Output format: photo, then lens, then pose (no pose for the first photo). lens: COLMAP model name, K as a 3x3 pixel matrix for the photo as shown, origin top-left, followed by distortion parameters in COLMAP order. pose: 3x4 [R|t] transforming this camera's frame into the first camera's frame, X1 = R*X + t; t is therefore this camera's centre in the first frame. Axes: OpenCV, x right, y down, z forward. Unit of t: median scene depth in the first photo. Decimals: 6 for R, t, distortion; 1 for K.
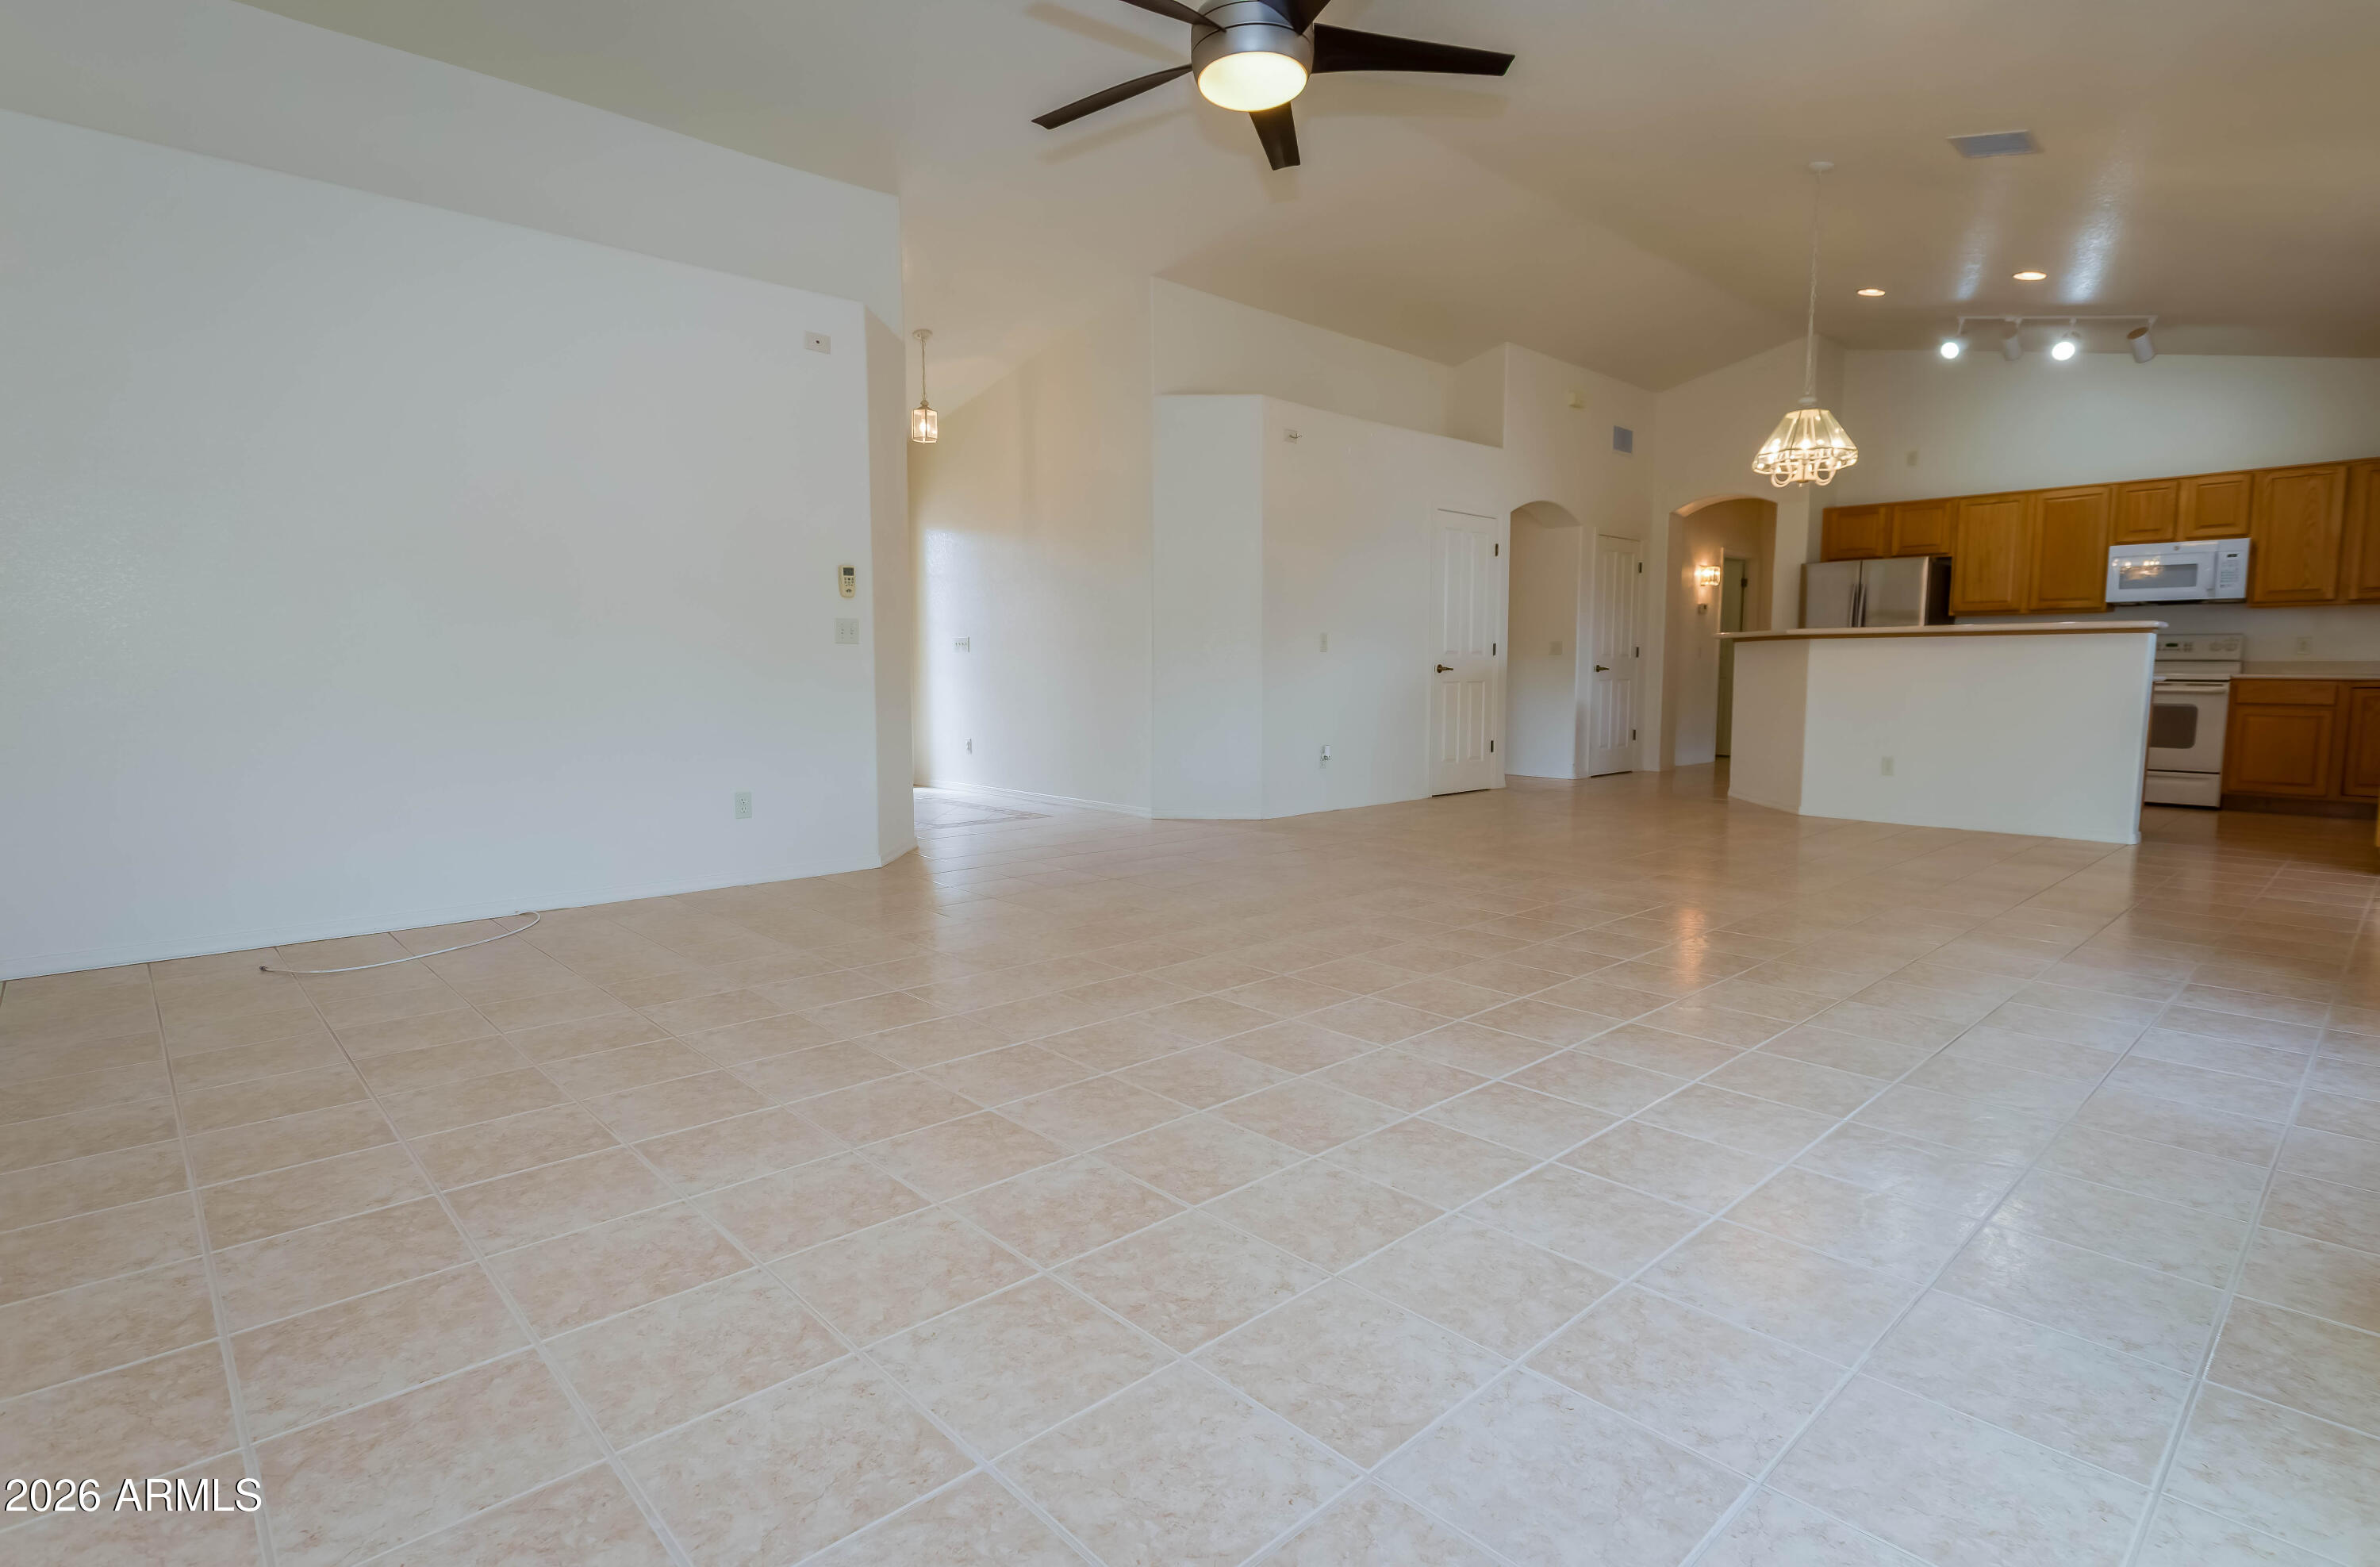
lens RADIAL K [[1173.8, 0, 1187.2], [0, 1173.8, 788.5], [0, 0, 1]] dist [-0.004996, 0.001985]
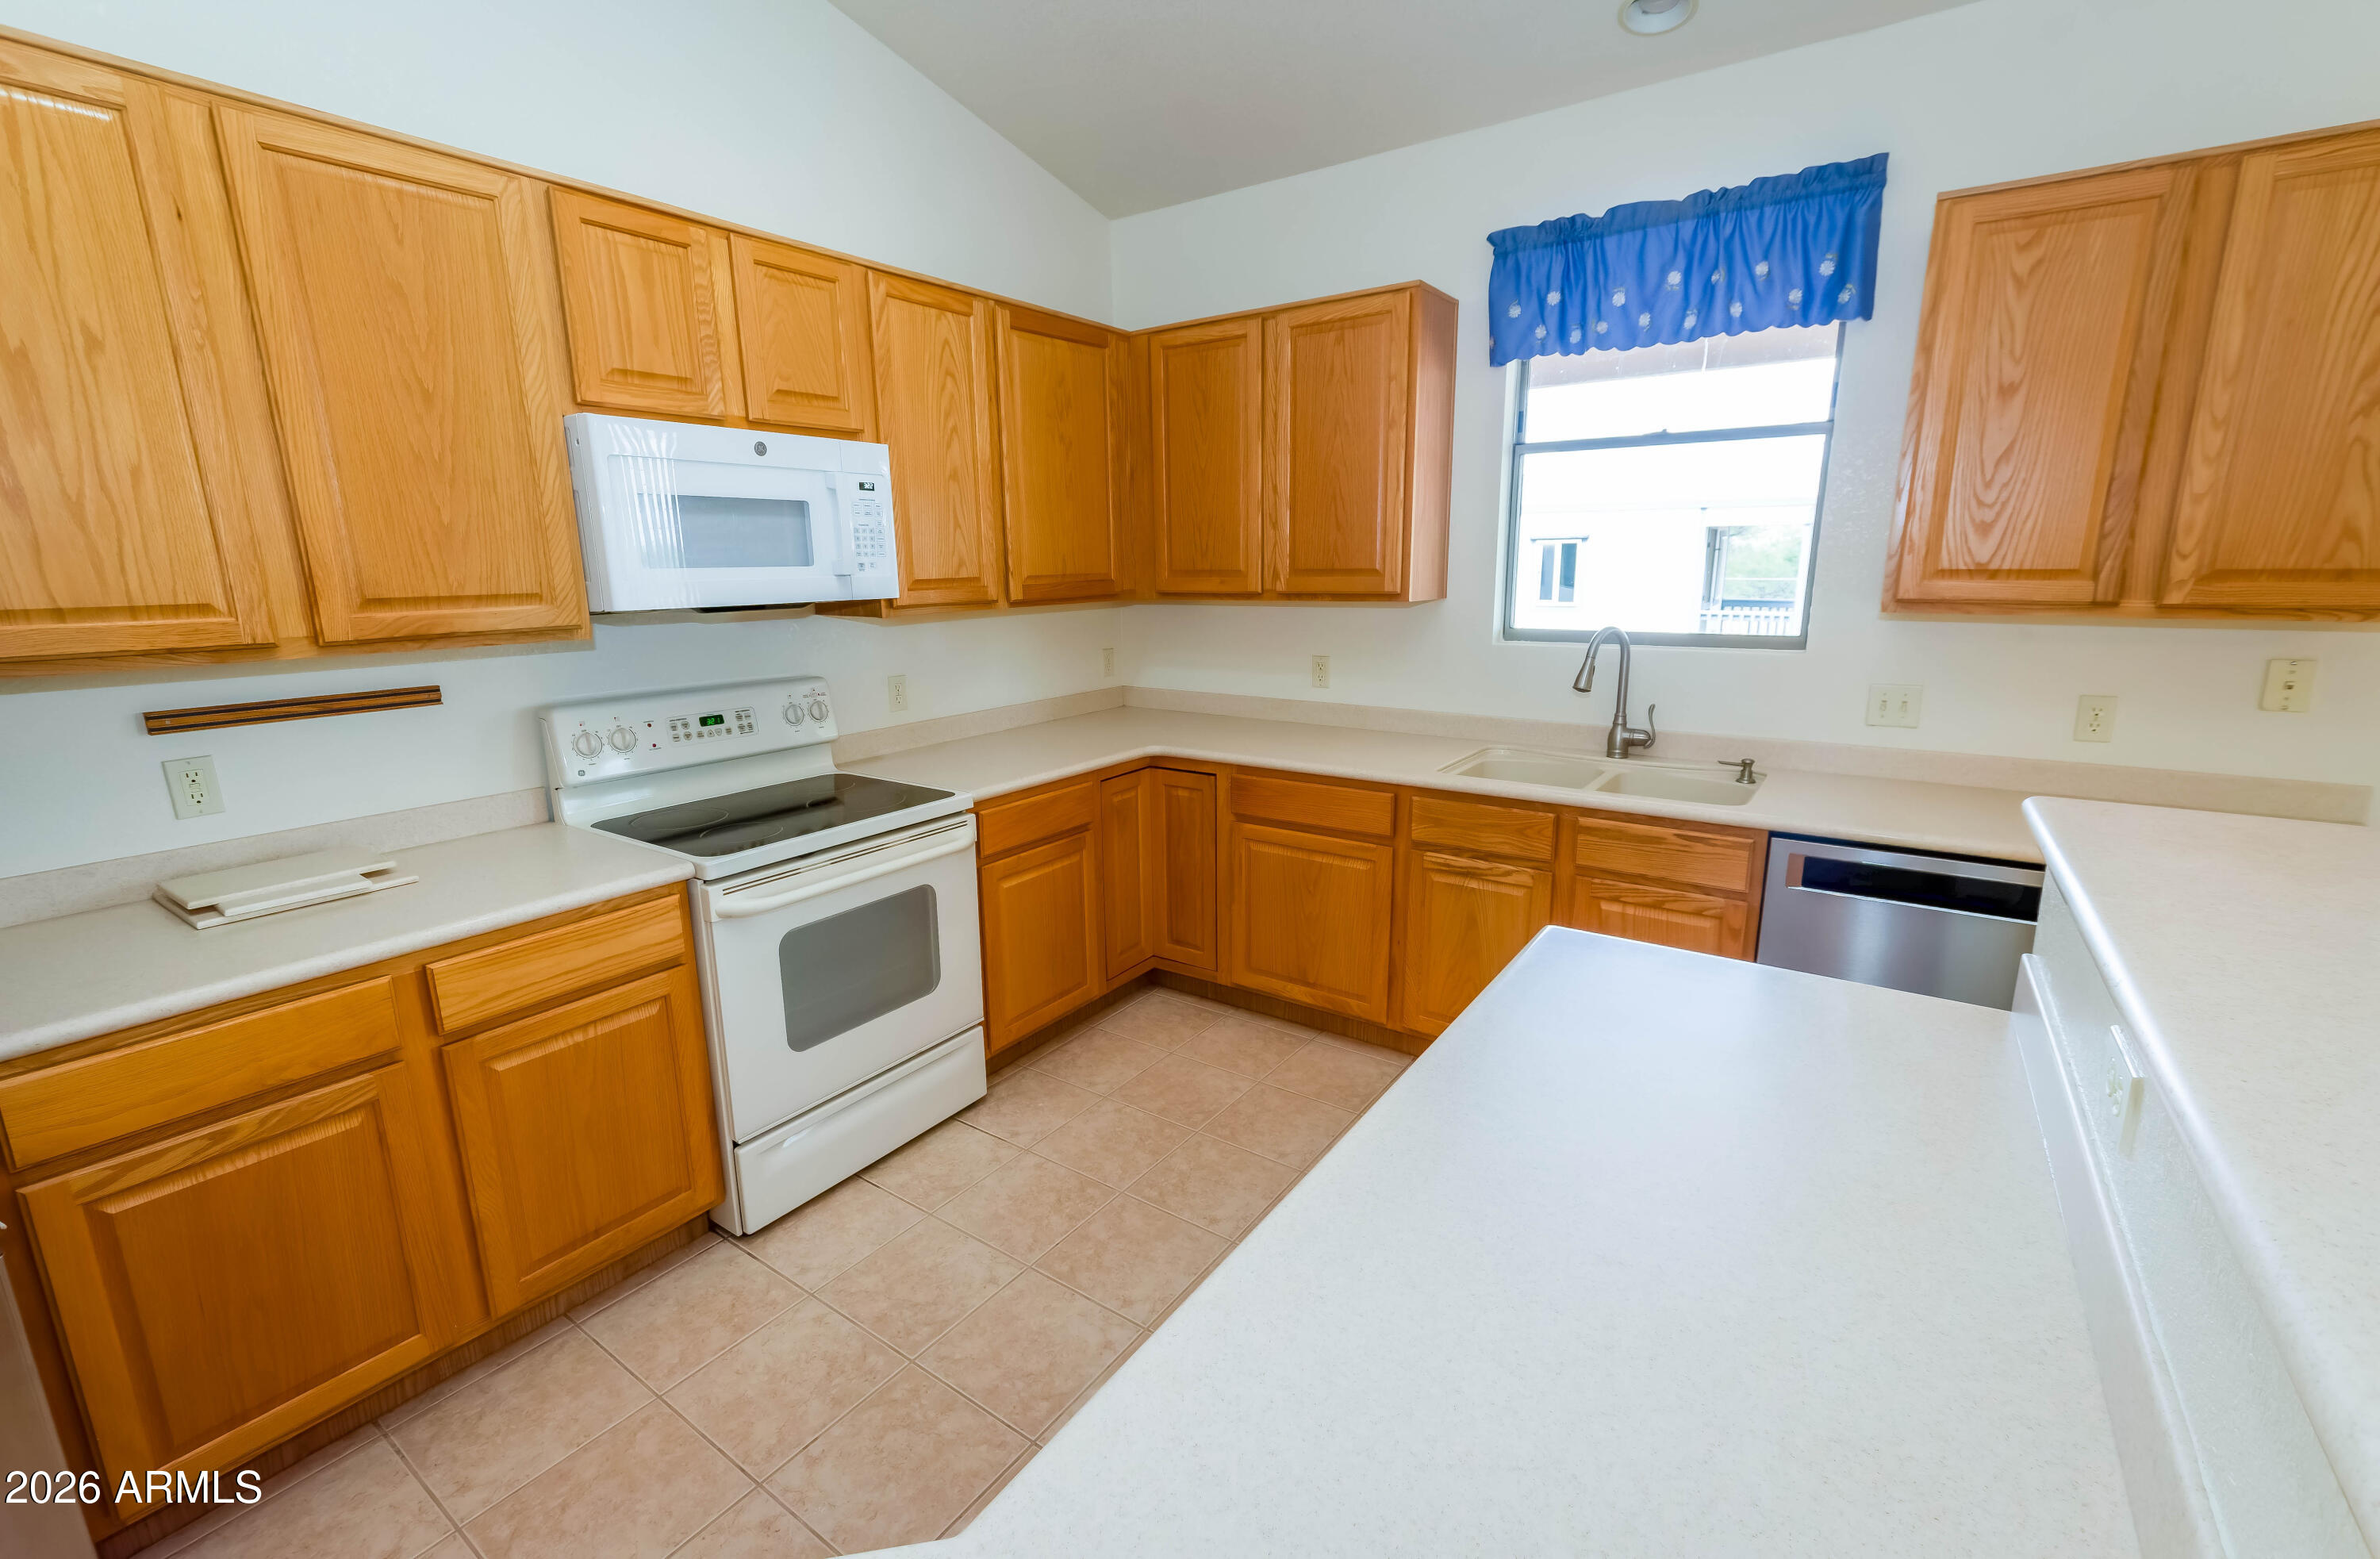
lens RADIAL K [[1019.0, 0, 1193.7], [0, 1019.0, 788.6], [0, 0, 1]] dist [0.006575, -0.000671]
pose [[-0.219906, -0.216766, 0.951133, 0.531081], [0.110041, 0.963265, 0.244973, -0.173744], [-0.969295, 0.158535, -0.187975, 0.973838]]
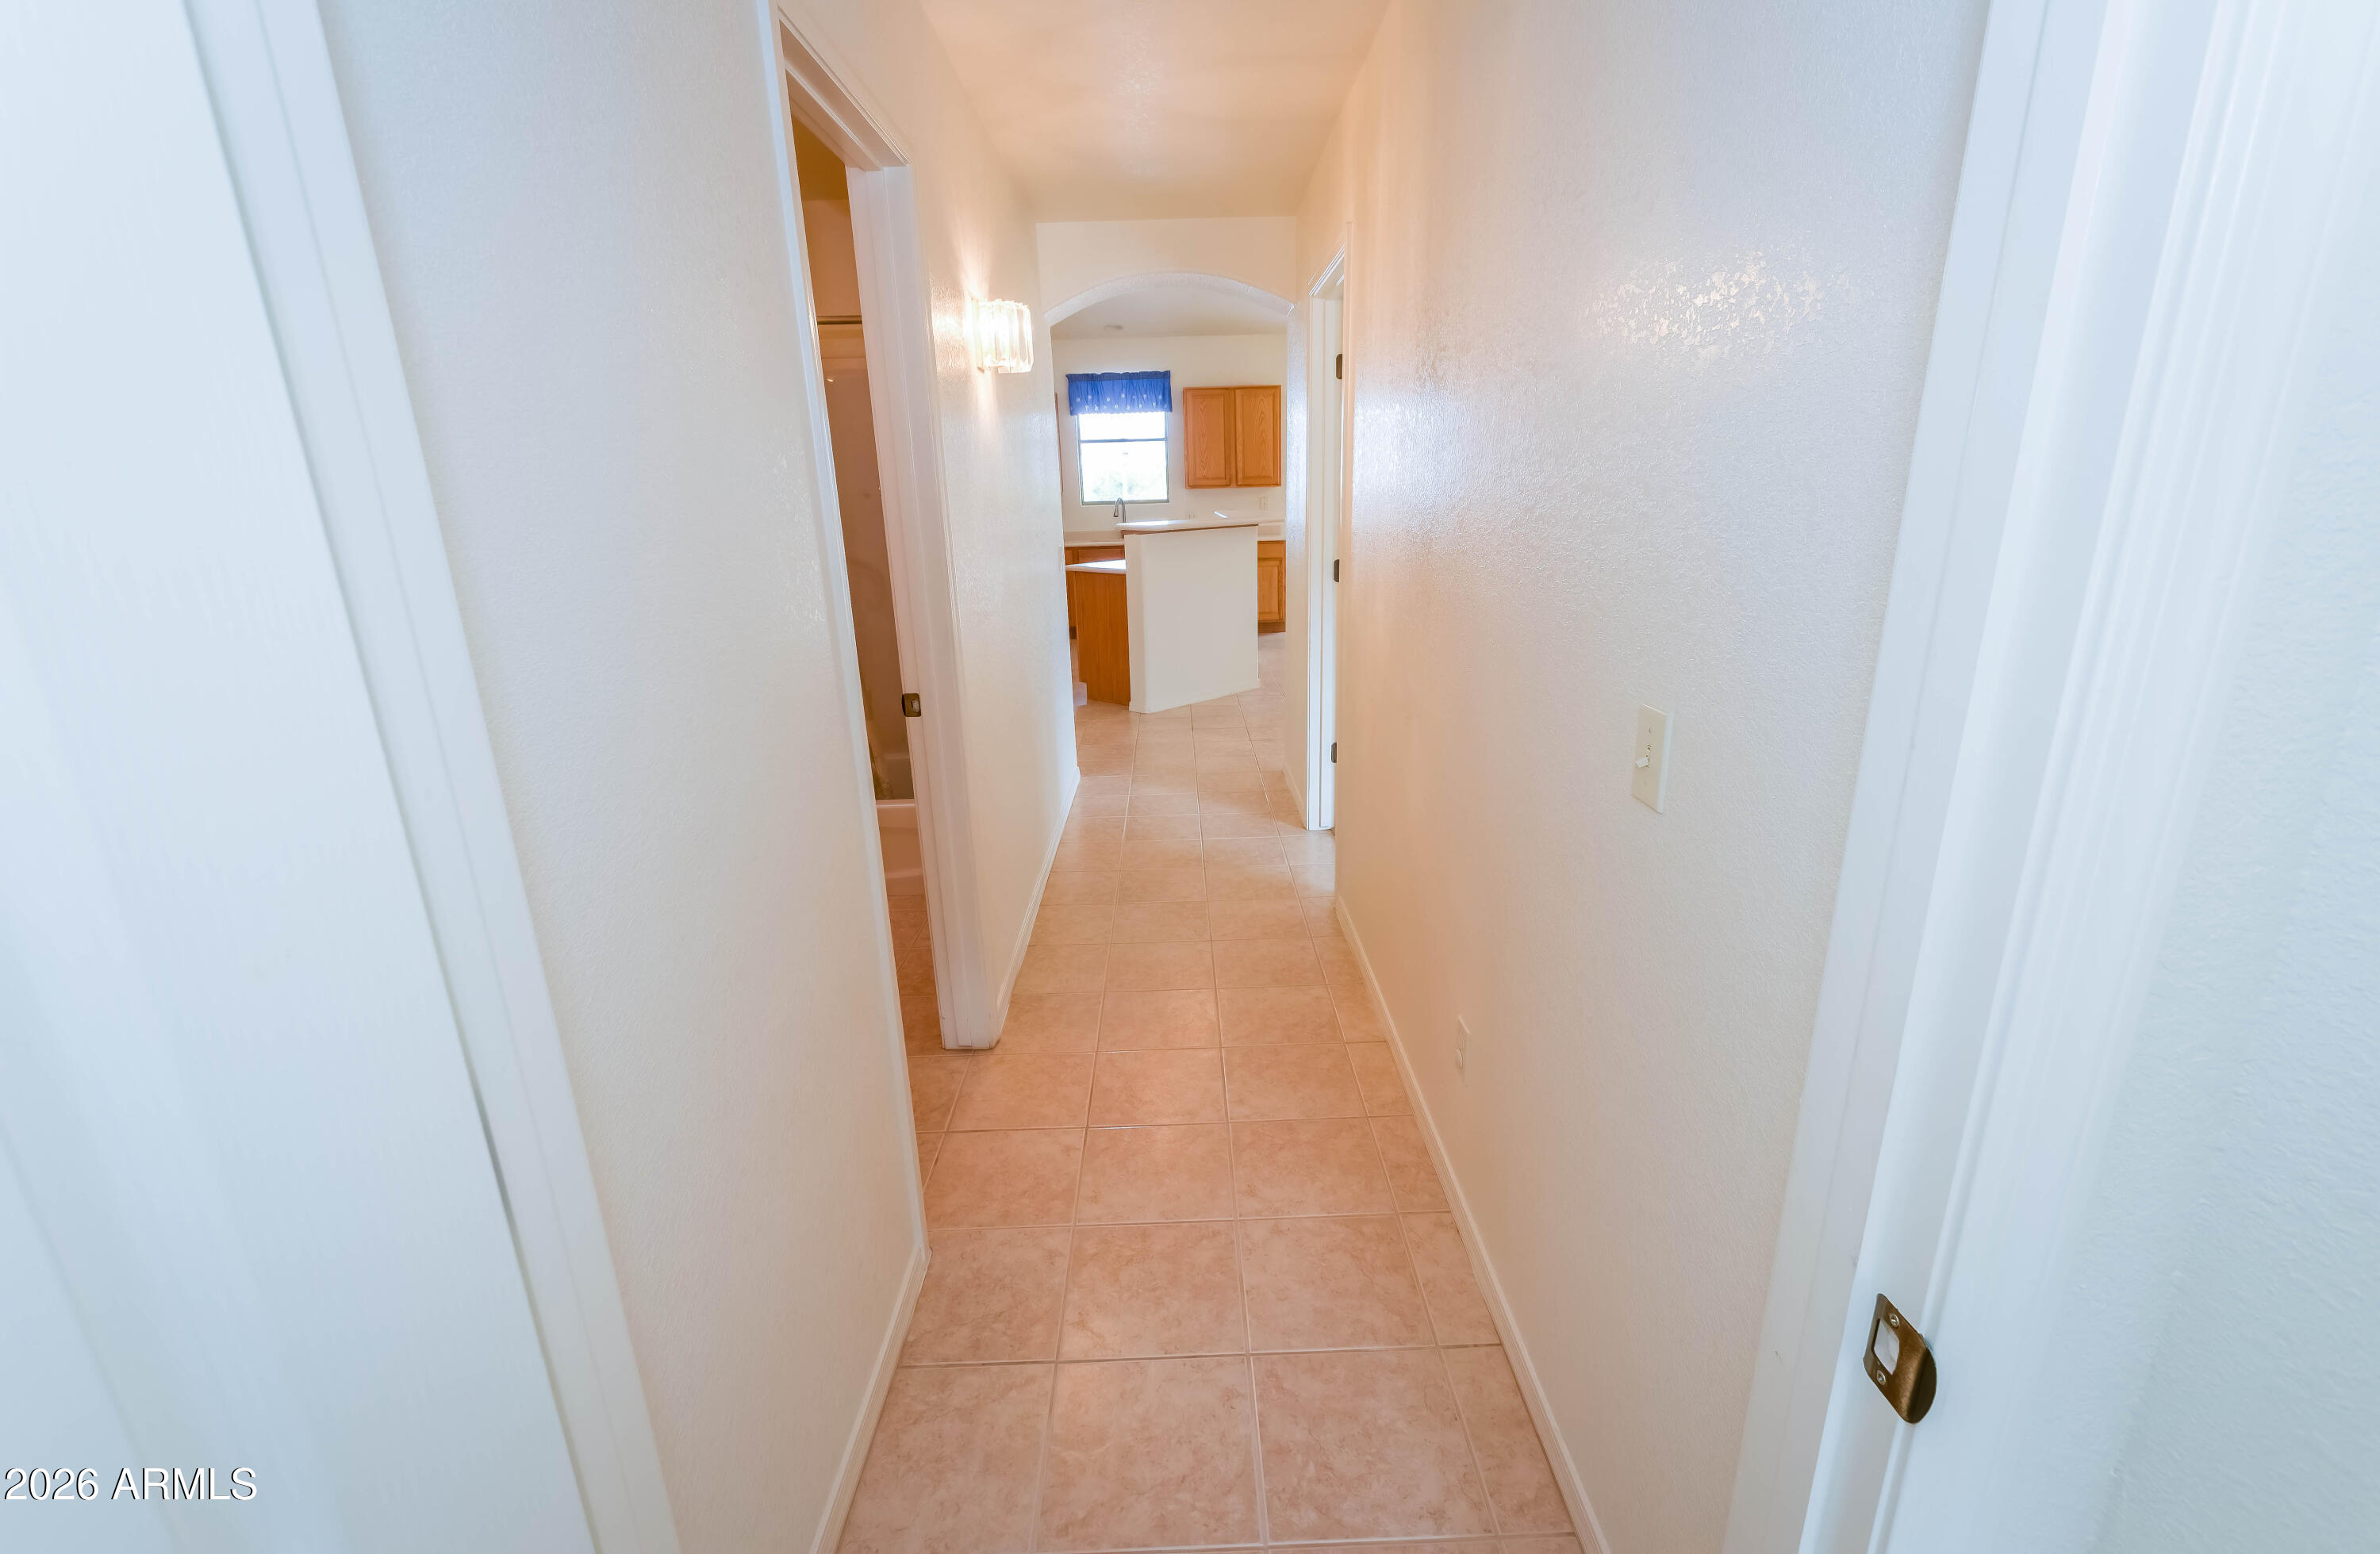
lens RADIAL K [[1018.9, 0, 1184.4], [0, 1018.9, 770.3], [0, 0, 1]] dist [0.006575, -0.000671]
pose [[-0.752884, -0.173118, 0.634977, -0.046329], [0.095221, 0.925983, 0.365360, -0.262050], [-0.651229, 0.335537, -0.680673, 1.658130]]
